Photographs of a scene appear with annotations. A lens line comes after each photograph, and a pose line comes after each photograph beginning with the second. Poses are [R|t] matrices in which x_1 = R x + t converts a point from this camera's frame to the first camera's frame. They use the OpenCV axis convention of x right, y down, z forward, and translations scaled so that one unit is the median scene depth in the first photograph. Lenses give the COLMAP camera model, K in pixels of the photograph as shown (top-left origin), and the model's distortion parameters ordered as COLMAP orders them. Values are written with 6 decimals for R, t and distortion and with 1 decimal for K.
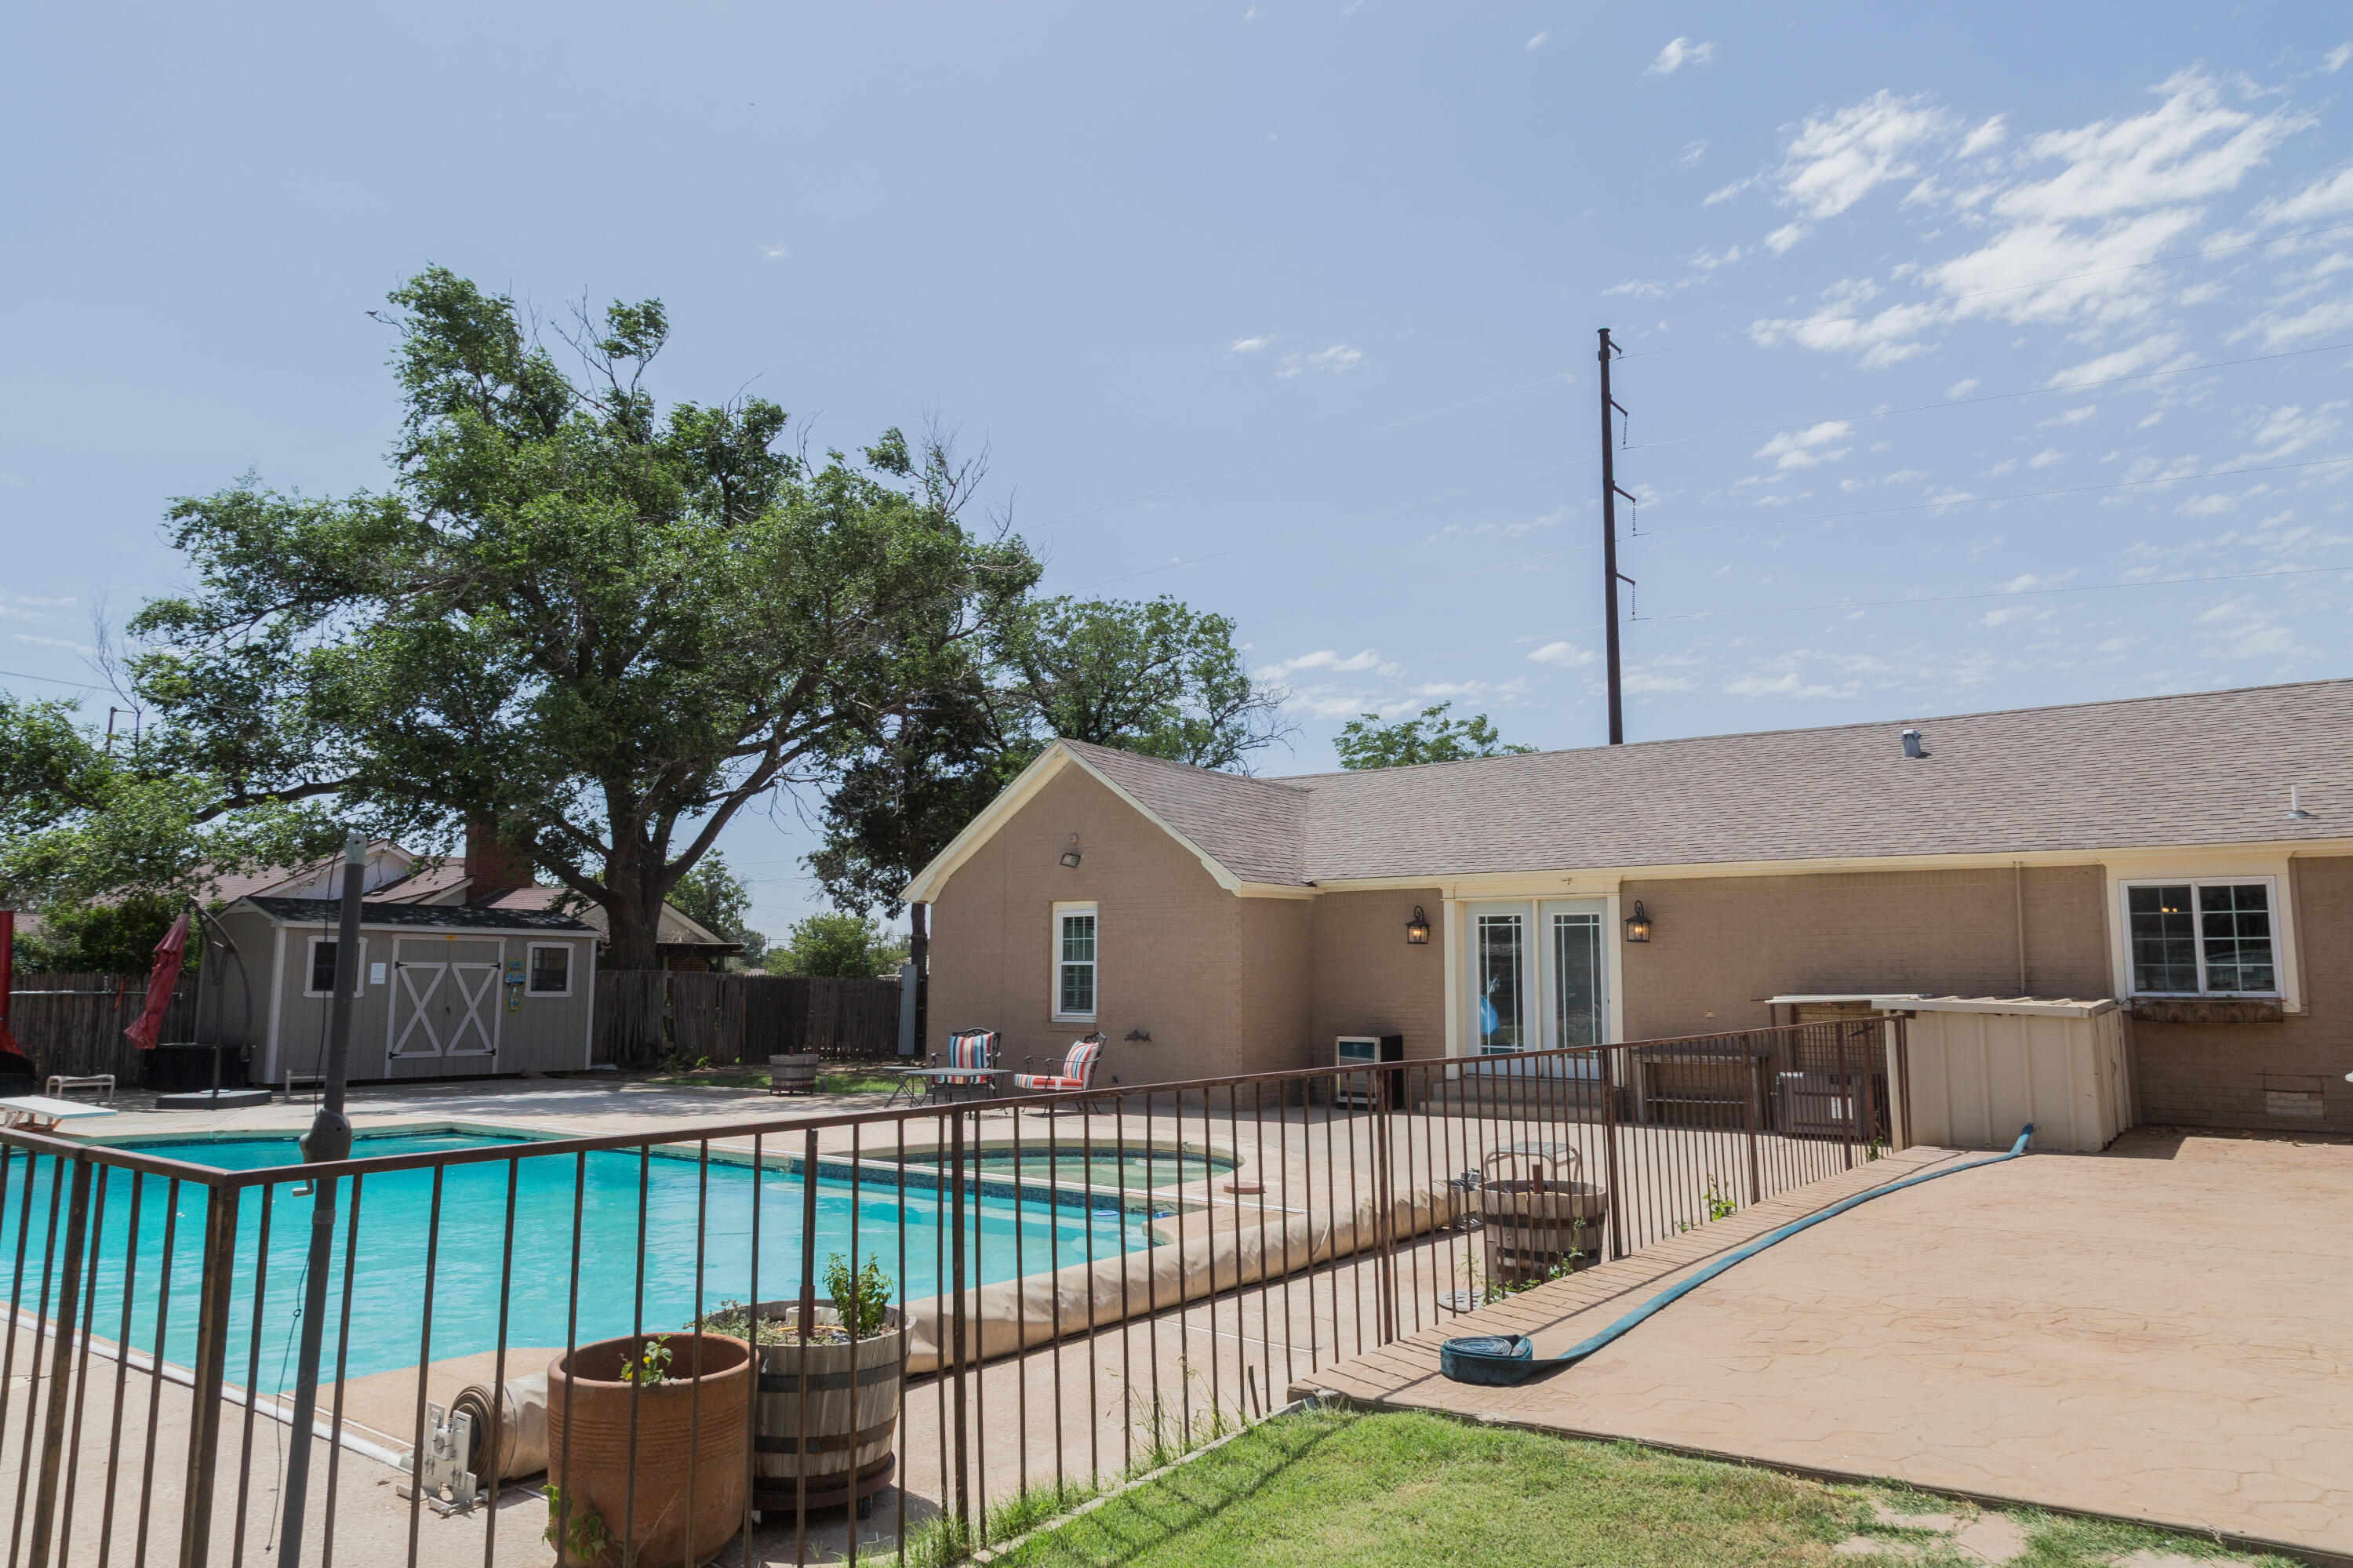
lens RADIAL K [[1558.9, 0, 1184.6], [0, 1558.9, 789.3], [0, 0, 1]] dist [0.001837, 0.000468]
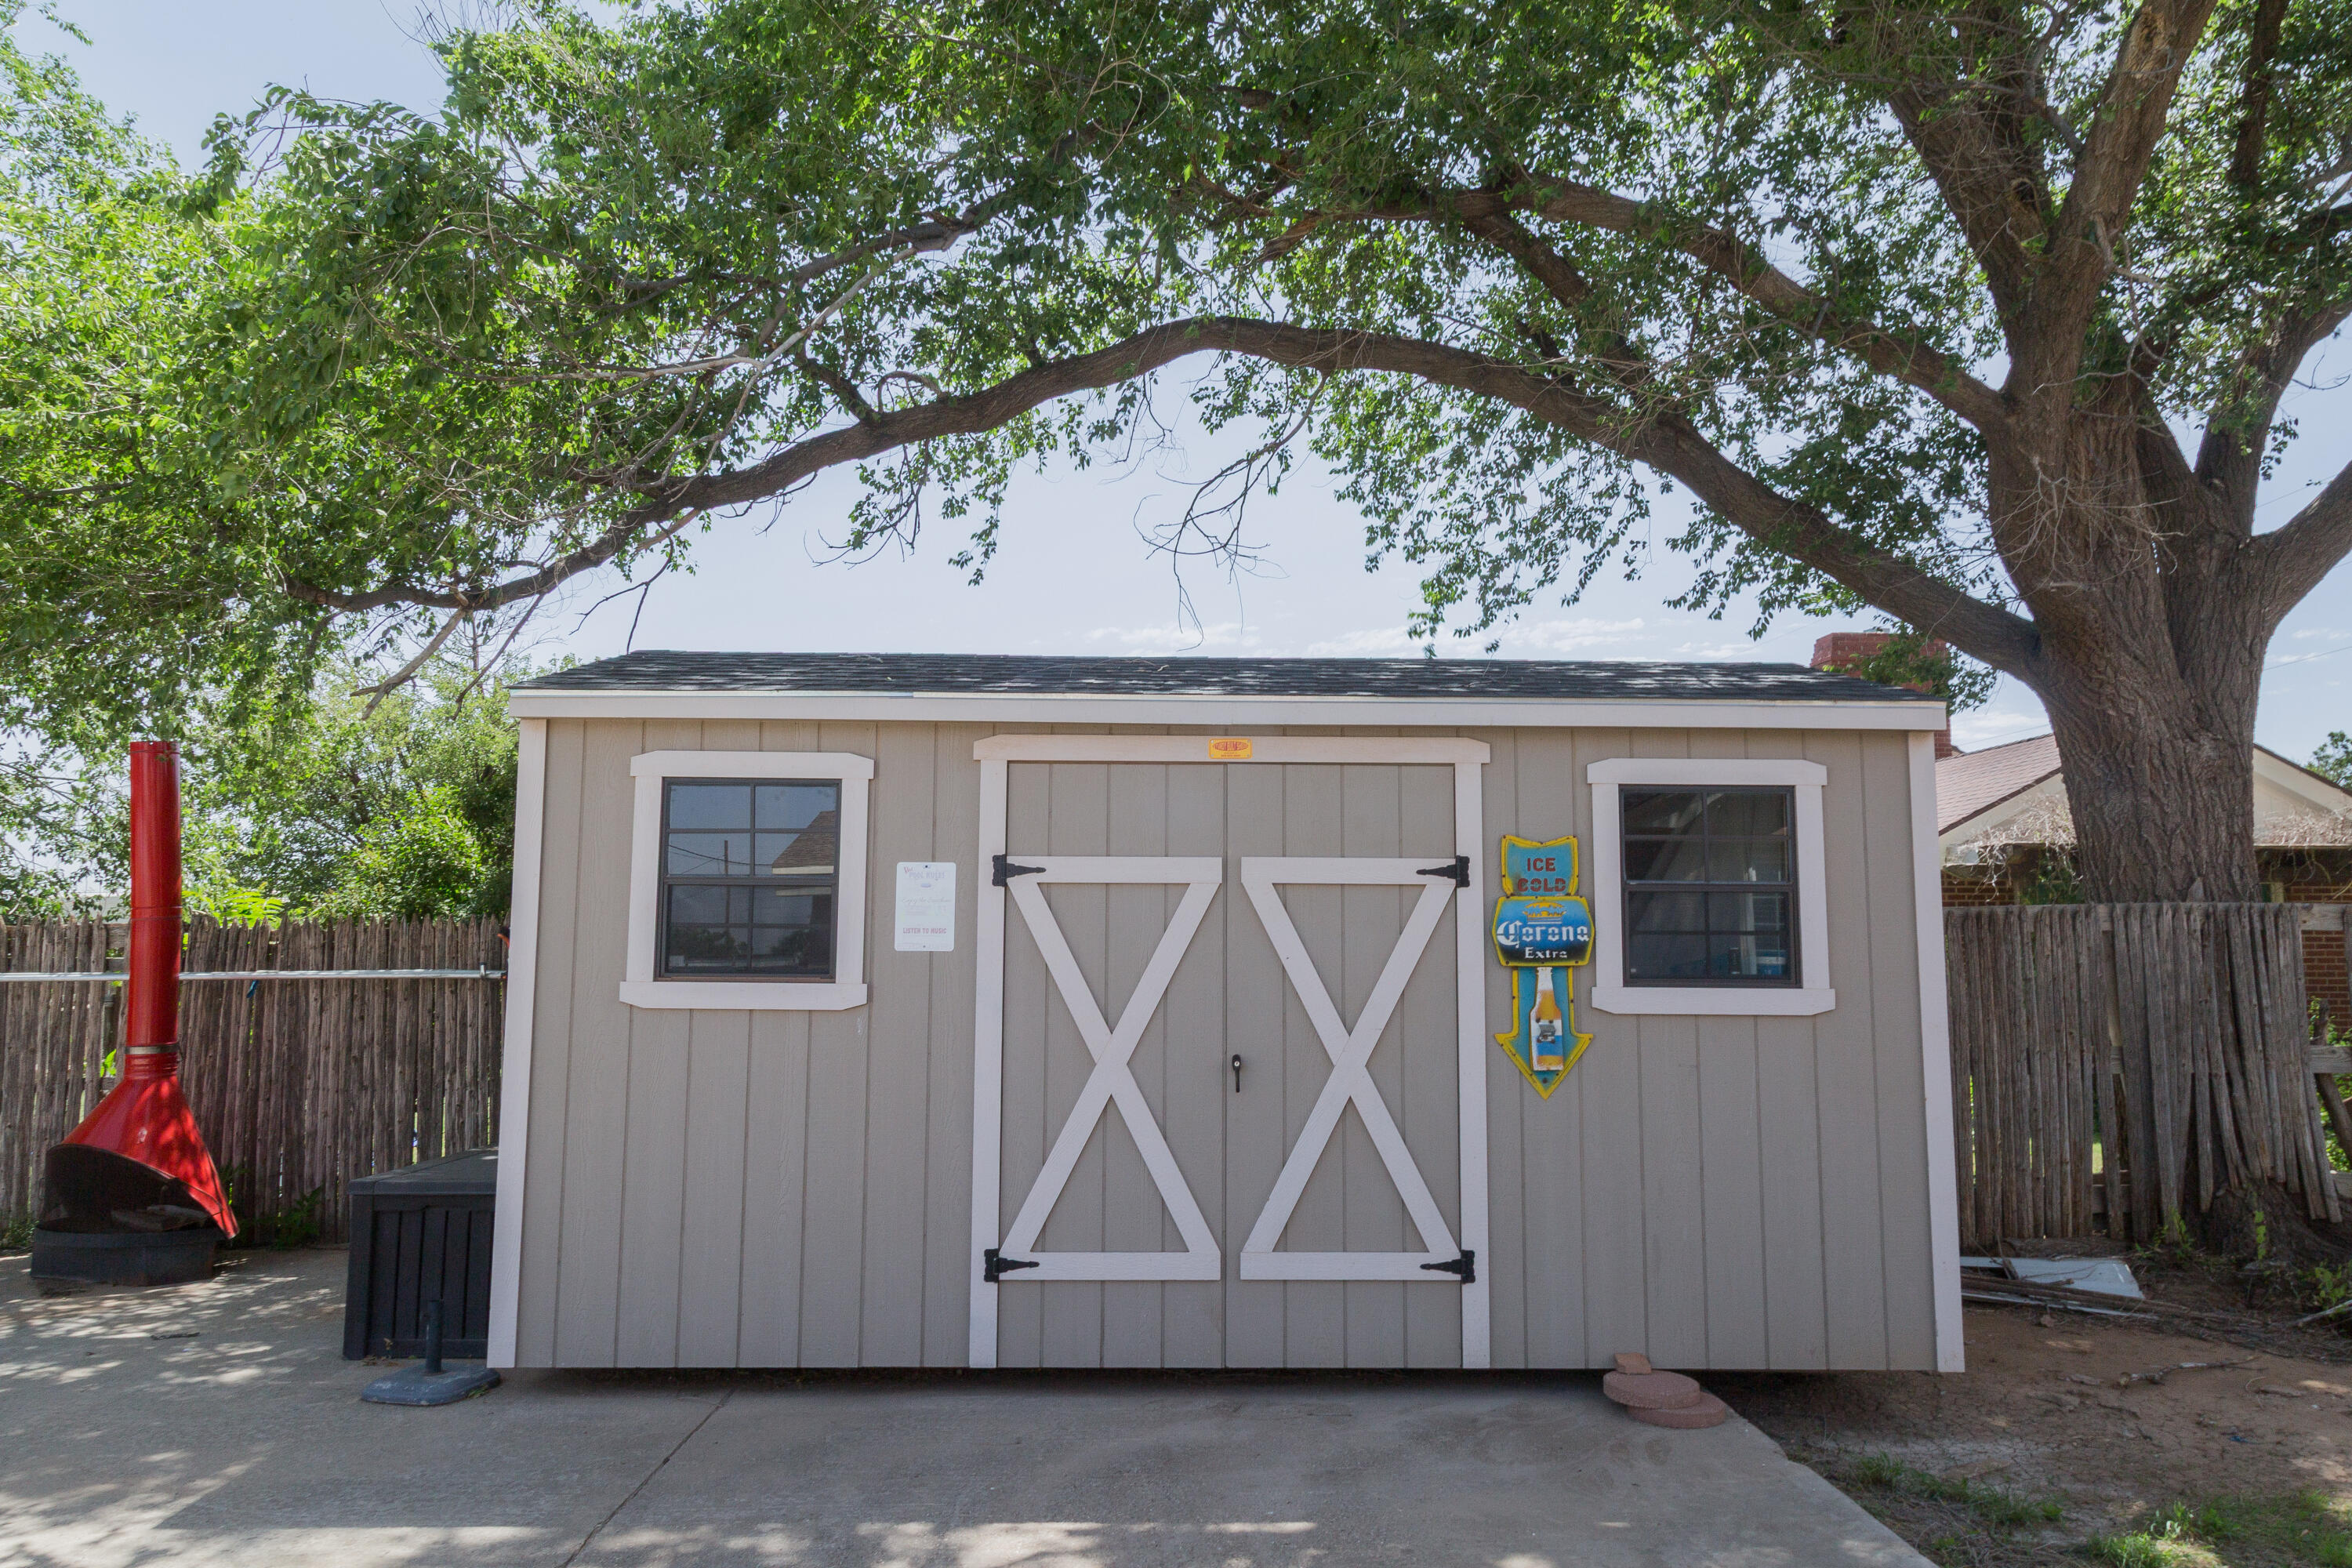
lens RADIAL K [[1558.2, 0, 1184.1], [0, 1558.2, 789.3], [0, 0, 1]] dist [0.001837, 0.000468]
pose [[0.610162, -0.080645, -0.788161, -0.293608], [0.097160, 0.994914, -0.026583, 0.105422], [0.786296, -0.060358, 0.614894, 0.846719]]
